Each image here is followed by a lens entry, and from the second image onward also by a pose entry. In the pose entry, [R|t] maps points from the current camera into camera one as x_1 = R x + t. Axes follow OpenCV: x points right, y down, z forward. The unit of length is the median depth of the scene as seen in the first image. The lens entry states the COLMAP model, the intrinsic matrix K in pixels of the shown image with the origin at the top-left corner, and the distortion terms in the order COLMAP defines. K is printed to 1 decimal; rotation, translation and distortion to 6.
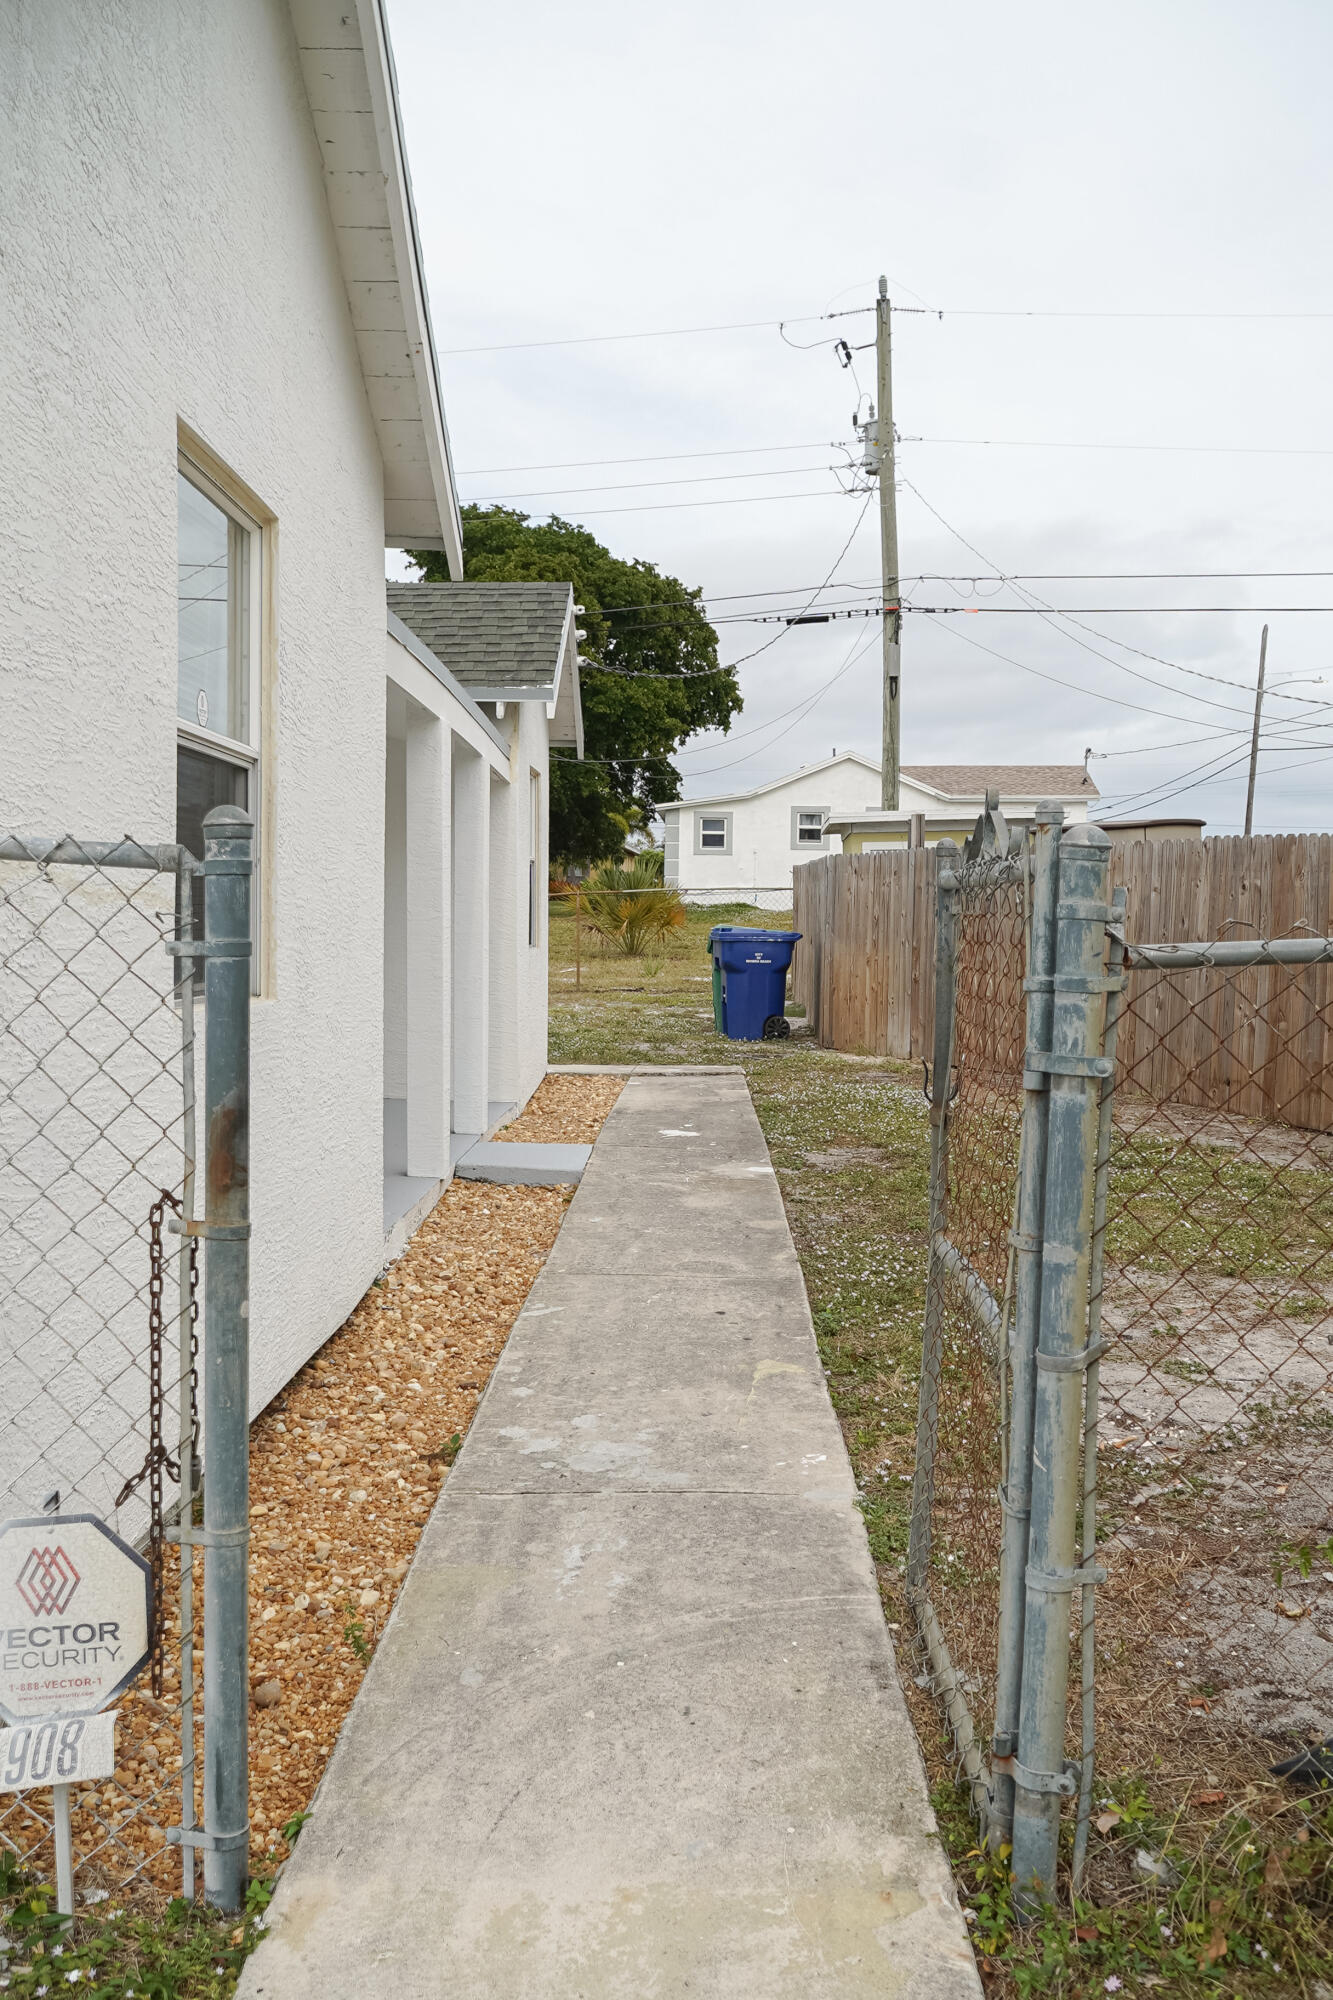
lens RADIAL K [[1719.1, 0, 659.2], [0, 1719.1, 1019.1], [0, 0, 1]] dist [0.002937, -0.003671]
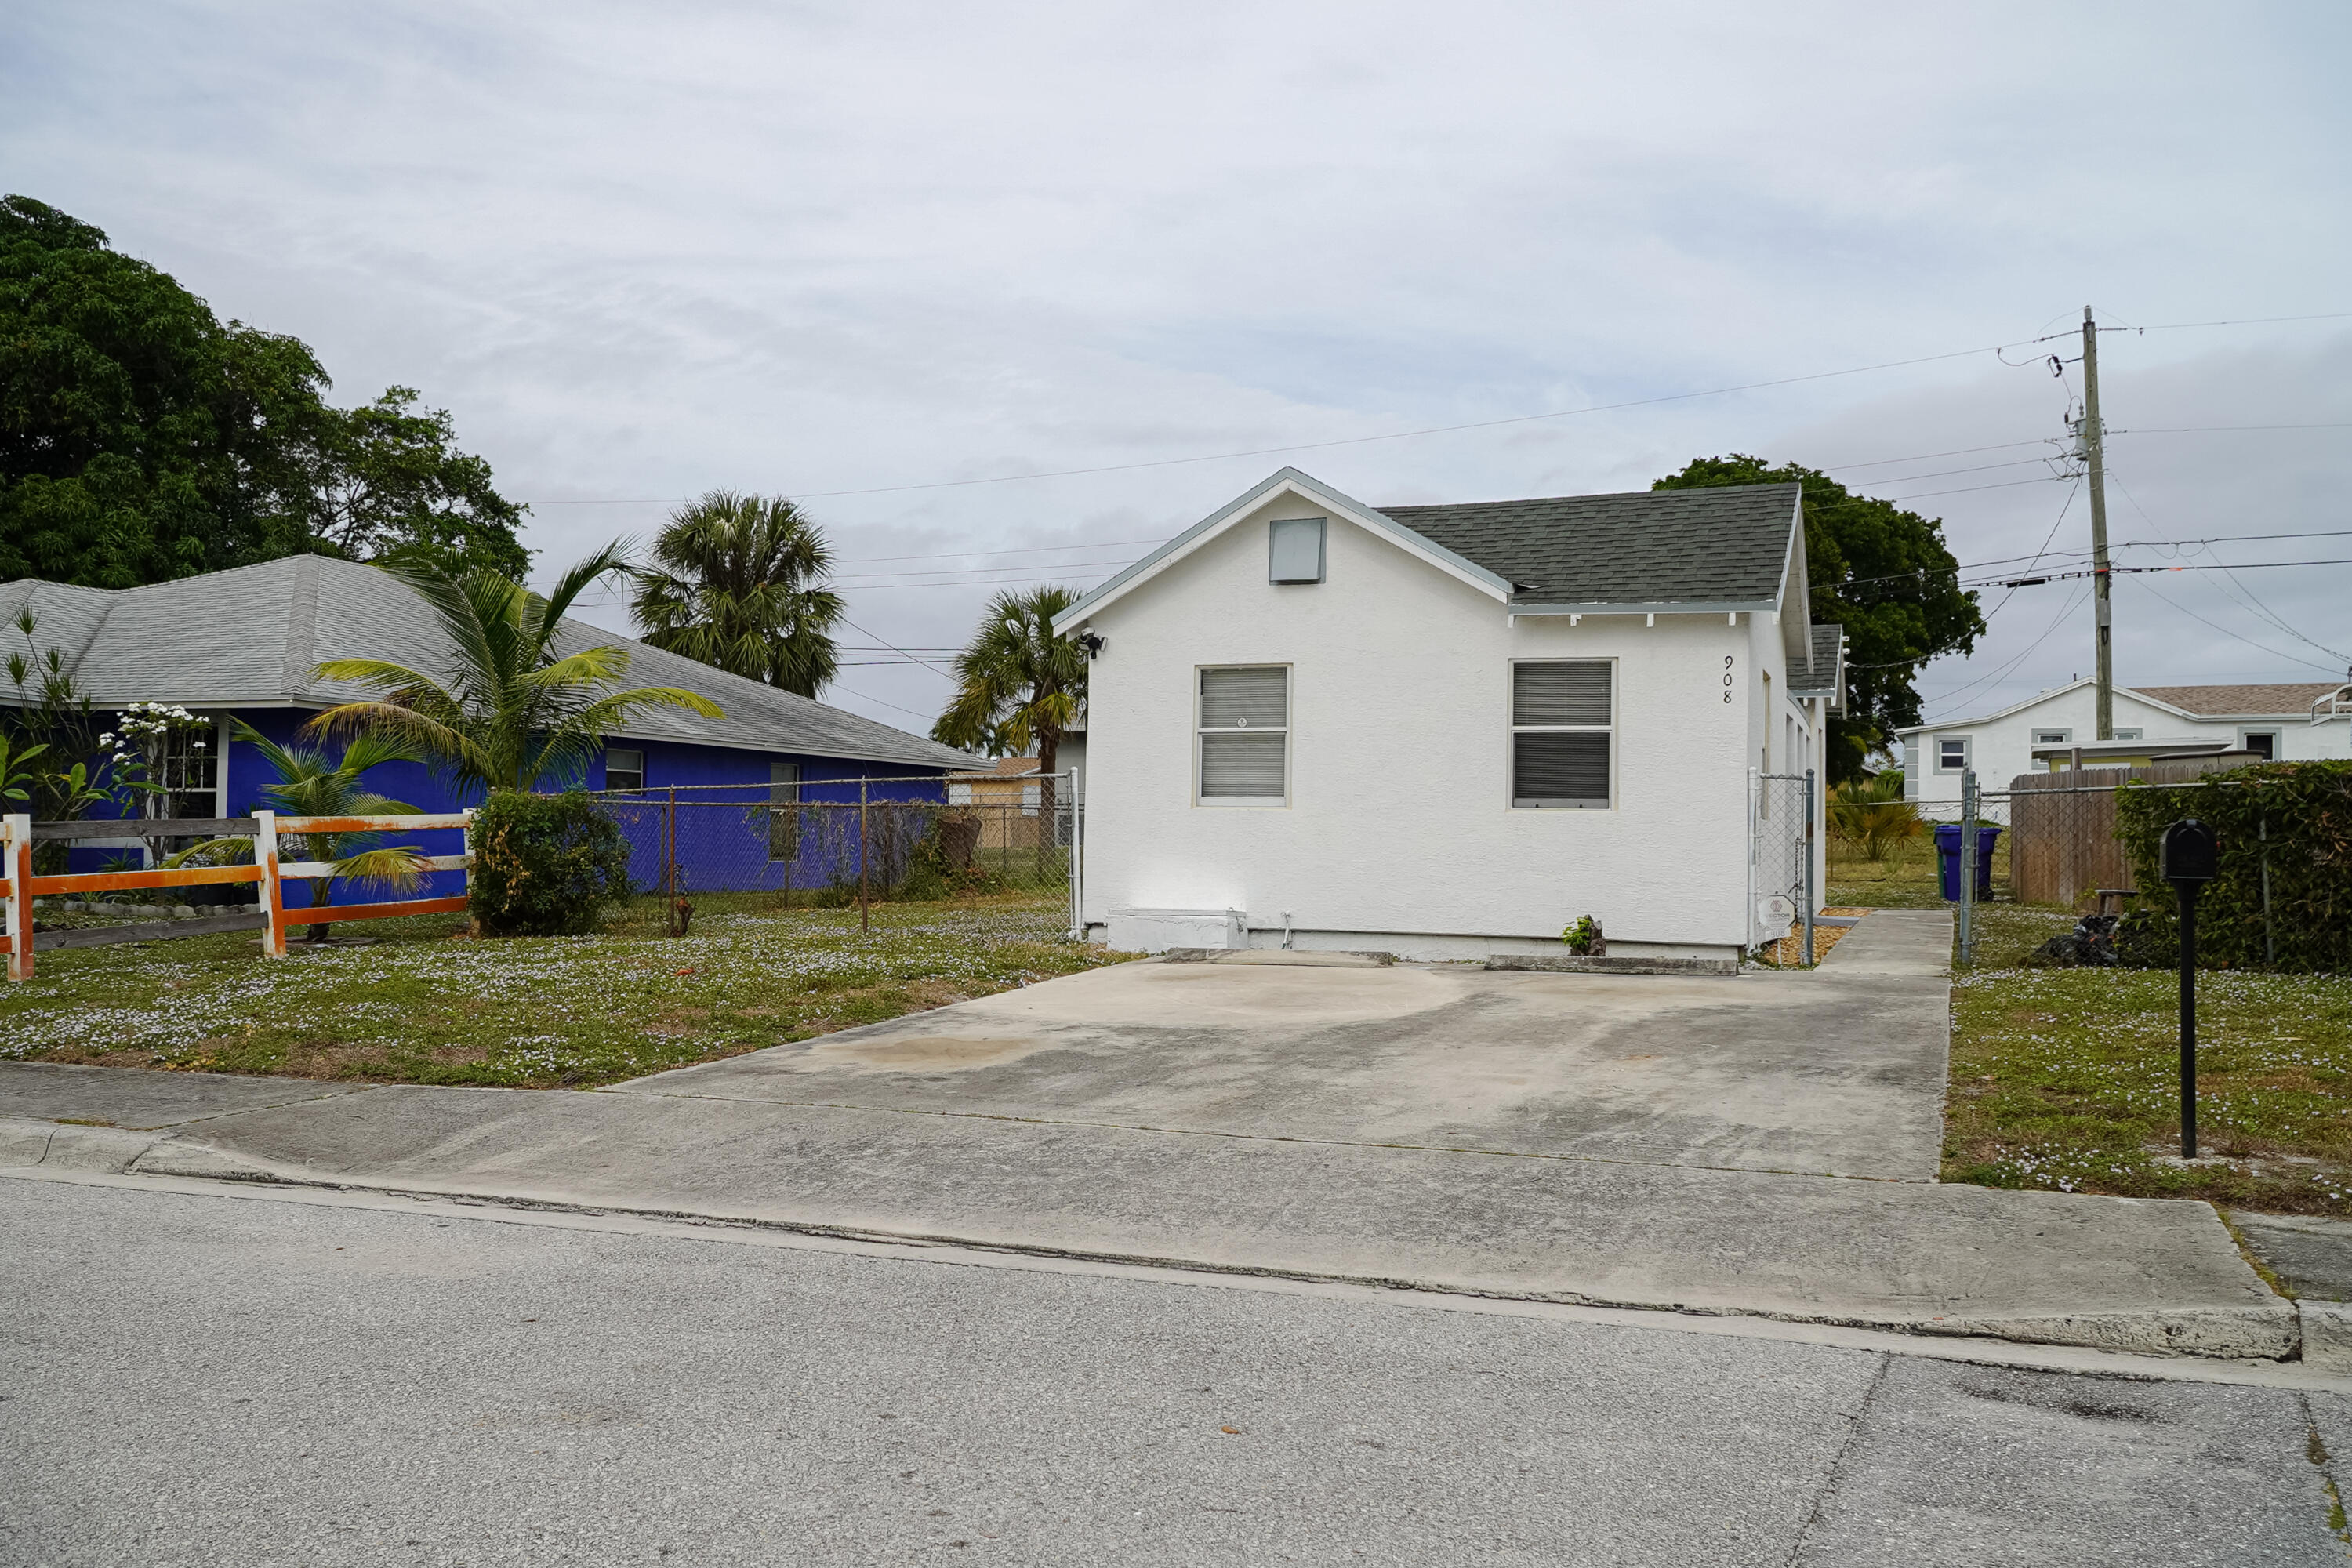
lens RADIAL K [[1945.7, 0, 1185.4], [0, 1945.7, 783.4], [0, 0, 1]] dist [0.010724, -0.010791]
pose [[0.938491, -0.008901, -0.345189, 0.001736], [-0.023156, 0.995795, -0.088633, 0.030583], [0.344526, 0.091174, 0.934339, -0.322572]]
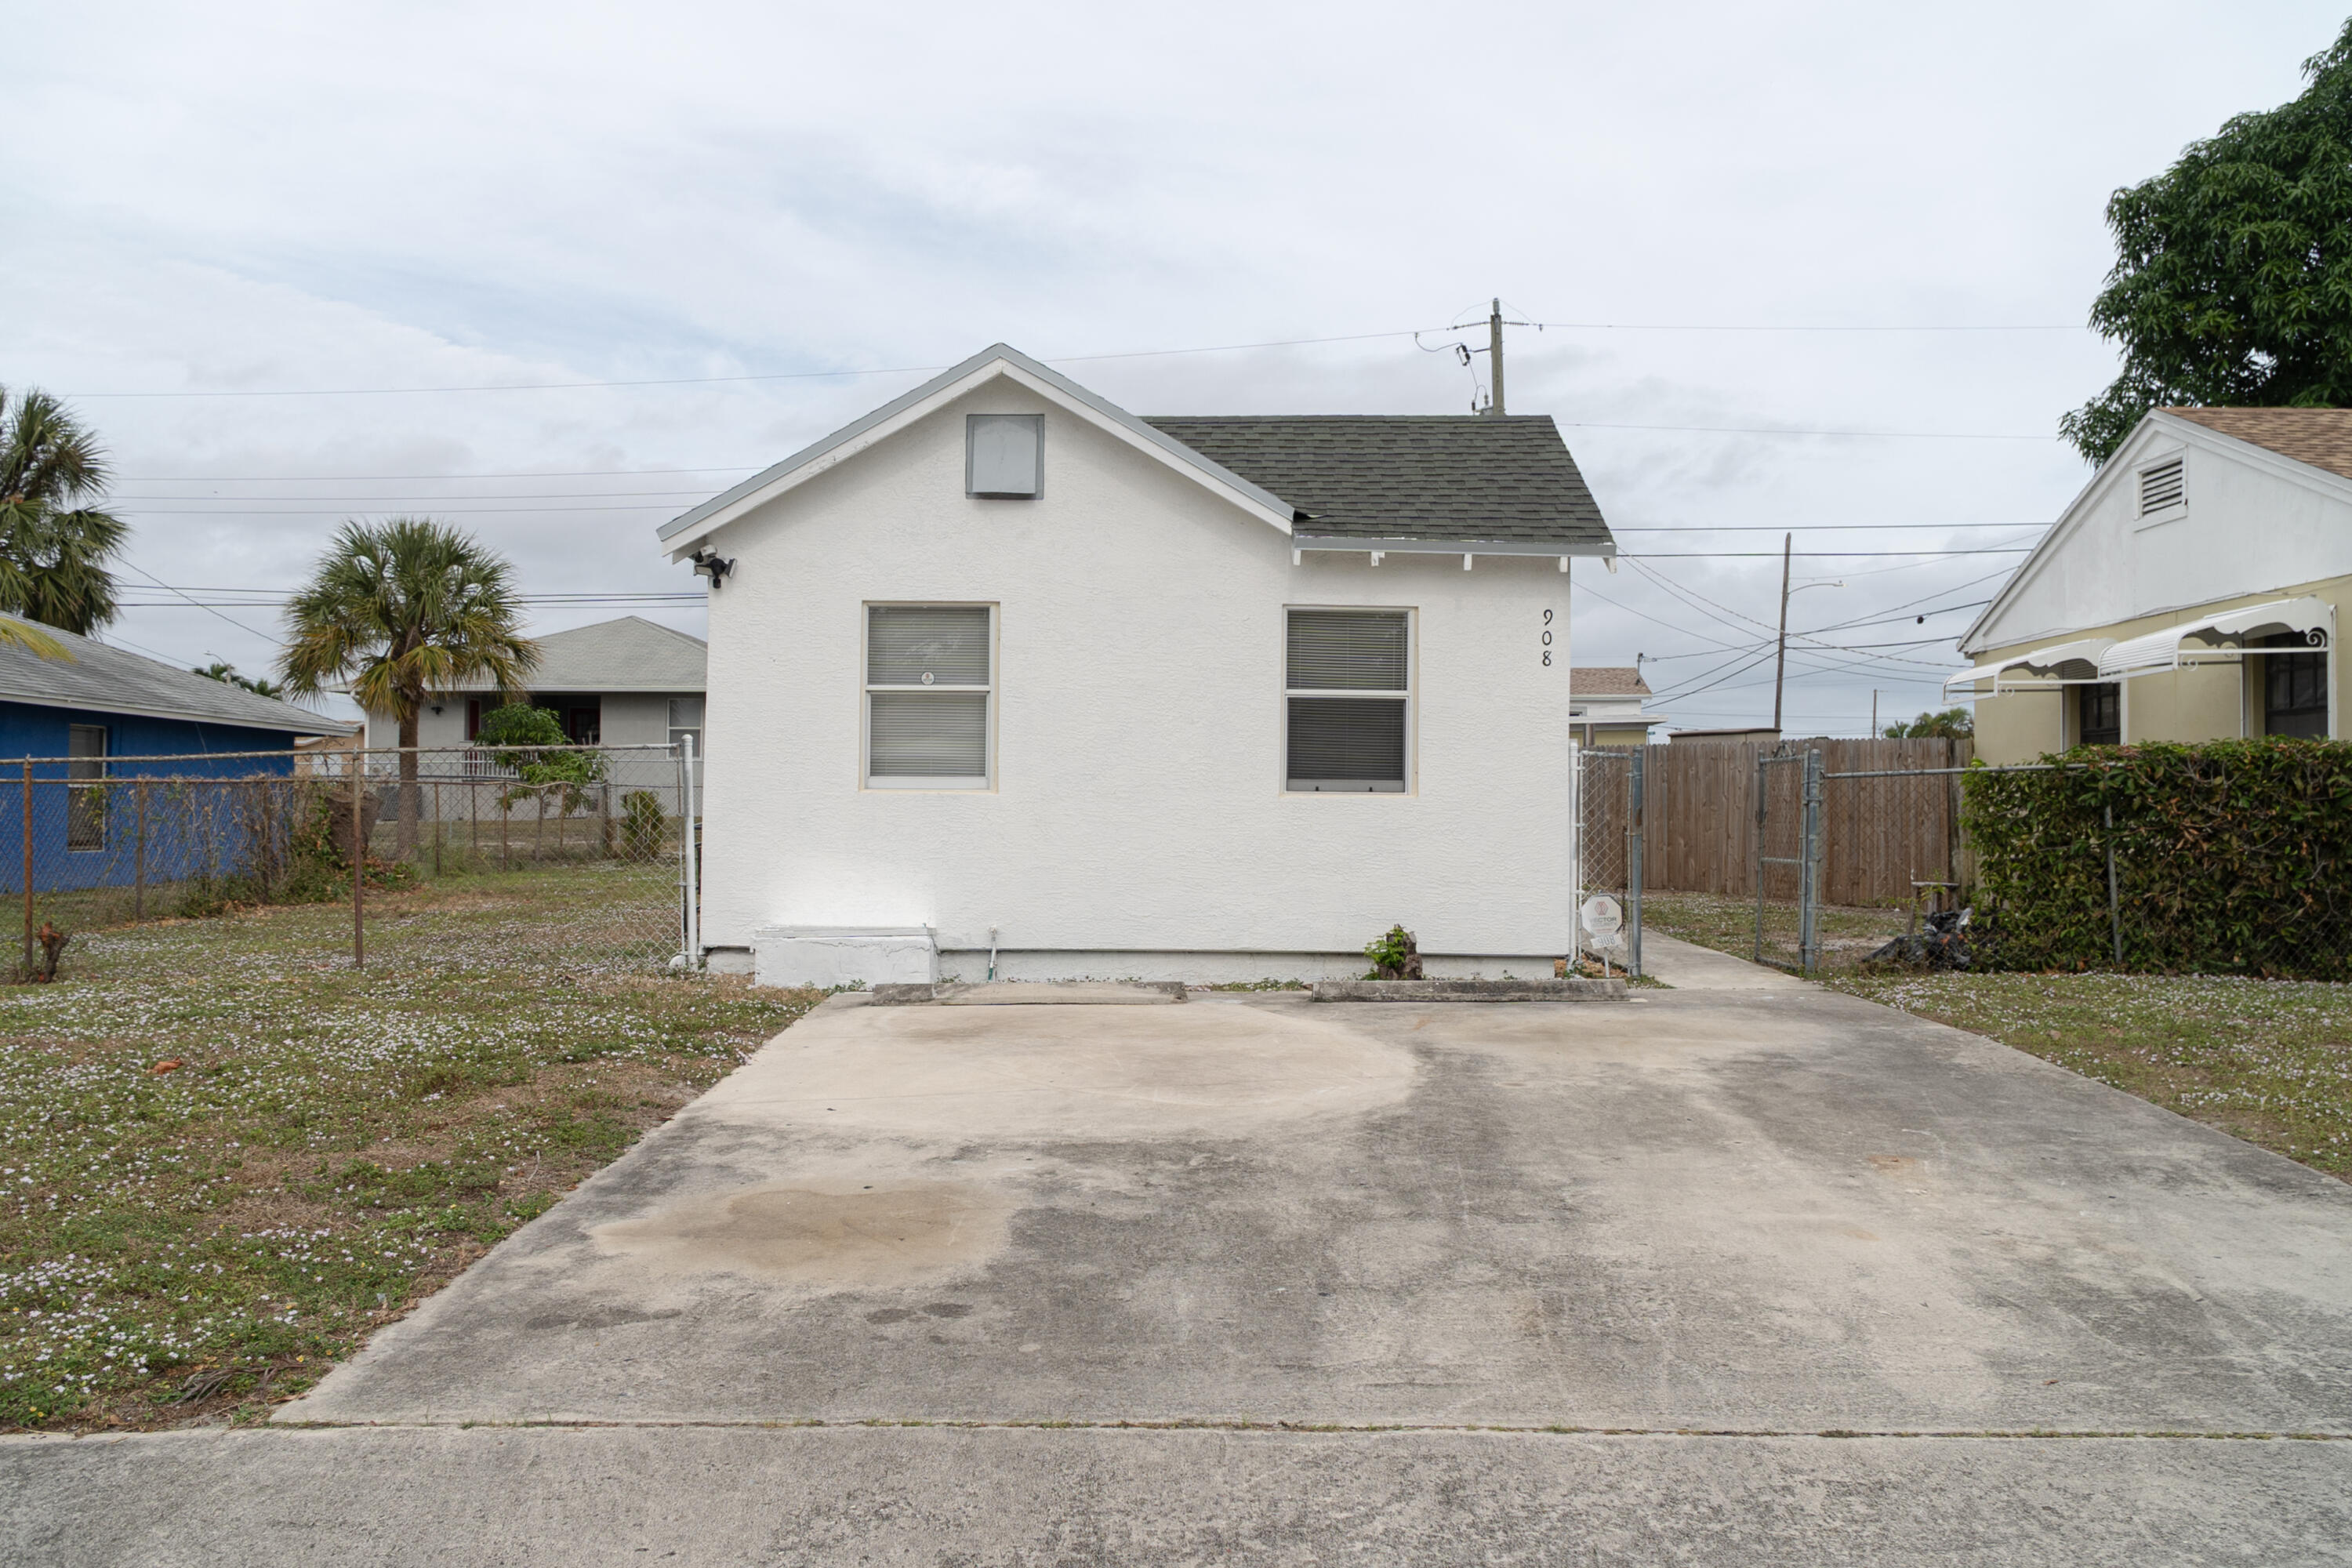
lens RADIAL K [[1881.4, 0, 1169.0], [0, 1881.4, 790.0], [0, 0, 1]] dist [0.001283, 0.007809]
pose [[0.999763, -0.003363, 0.021513, -0.094483], [0.004901, 0.997404, -0.071844, 0.020944], [-0.021216, 0.071933, 0.997184, -0.237808]]
